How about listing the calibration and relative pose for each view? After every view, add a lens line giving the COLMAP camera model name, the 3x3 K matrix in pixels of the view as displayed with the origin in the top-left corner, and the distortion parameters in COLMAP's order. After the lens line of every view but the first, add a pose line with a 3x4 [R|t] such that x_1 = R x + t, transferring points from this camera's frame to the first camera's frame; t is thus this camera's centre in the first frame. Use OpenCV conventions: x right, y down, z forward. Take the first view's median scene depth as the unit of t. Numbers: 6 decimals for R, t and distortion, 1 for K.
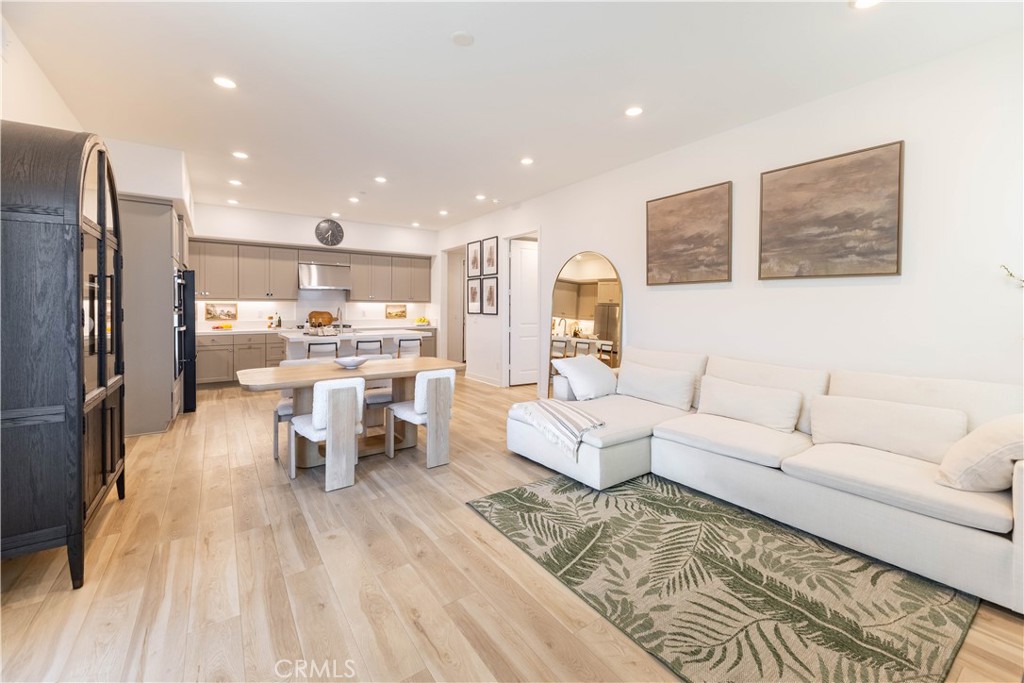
lens RADIAL K [[419.3, 0, 511.0], [0, 419.3, 310.1], [0, 0, 1]] dist [0.002813, 0.000440]
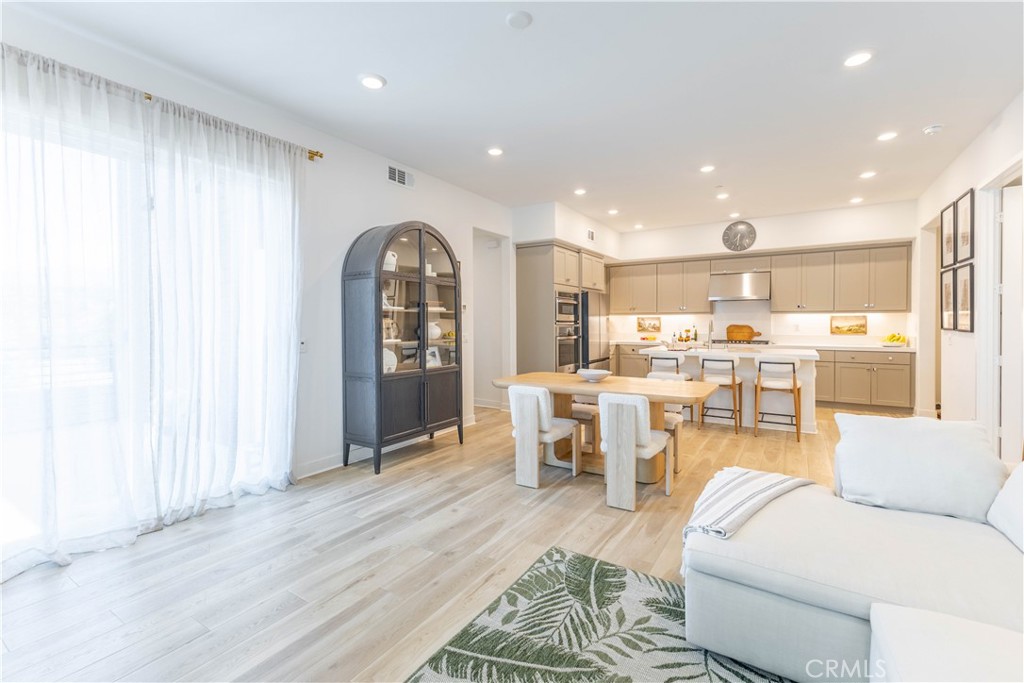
lens RADIAL K [[439.6, 0, 512.3], [0, 439.6, 323.2], [0, 0, 1]] dist [-0.000154, -0.000013]
pose [[0.384362, 0.000501, -0.923183, 0.628781], [-0.002144, 0.999998, -0.000350, 0.003046], [0.923180, 0.002113, 0.384362, 0.525019]]
